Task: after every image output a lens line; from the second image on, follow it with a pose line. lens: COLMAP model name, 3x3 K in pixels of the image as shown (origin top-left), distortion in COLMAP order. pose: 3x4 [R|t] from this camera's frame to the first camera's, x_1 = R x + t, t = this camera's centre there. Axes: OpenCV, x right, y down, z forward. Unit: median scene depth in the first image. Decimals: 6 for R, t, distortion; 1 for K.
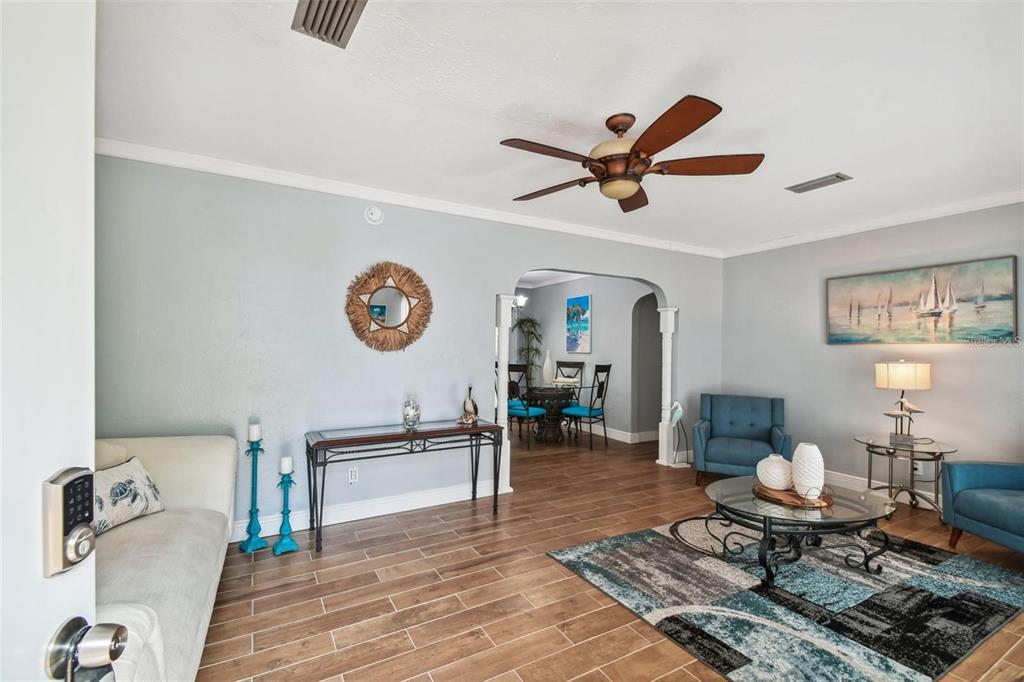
lens RADIAL K [[452.7, 0, 508.6], [0, 452.7, 345.0], [0, 0, 1]] dist [0.024368, -0.000167]
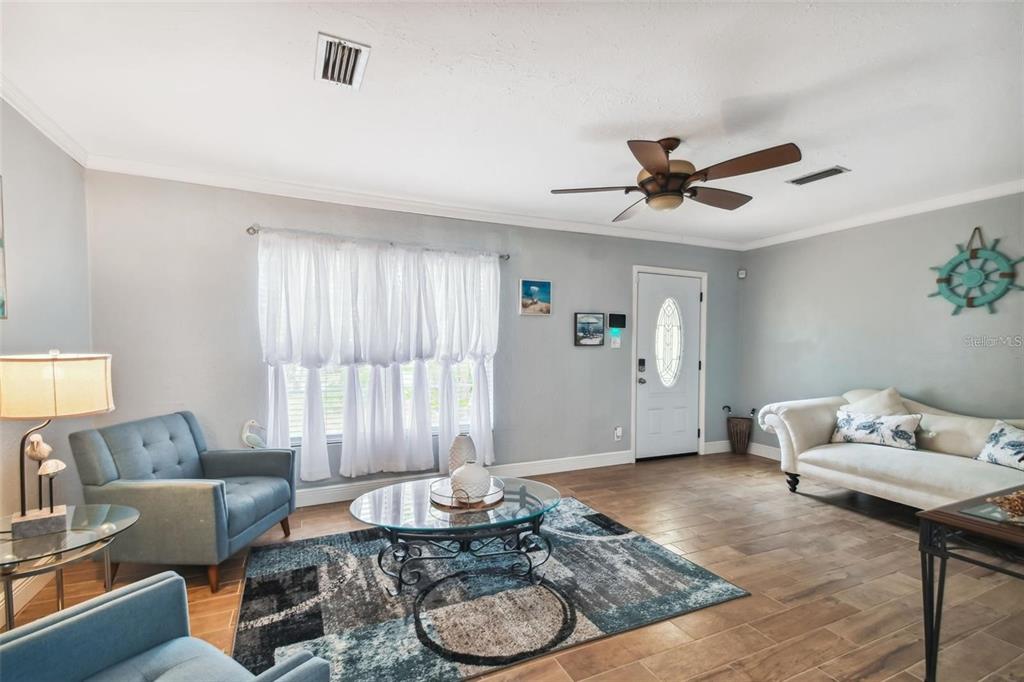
lens RADIAL K [[452.7, 0, 508.6], [0, 452.7, 345.0], [0, 0, 1]] dist [0.024368, -0.000167]
pose [[-0.996168, -0.018994, 0.085373, 0.867830], [-0.019457, 0.999800, -0.004593, 0.047933], [-0.085269, -0.006237, -0.996338, 3.576092]]
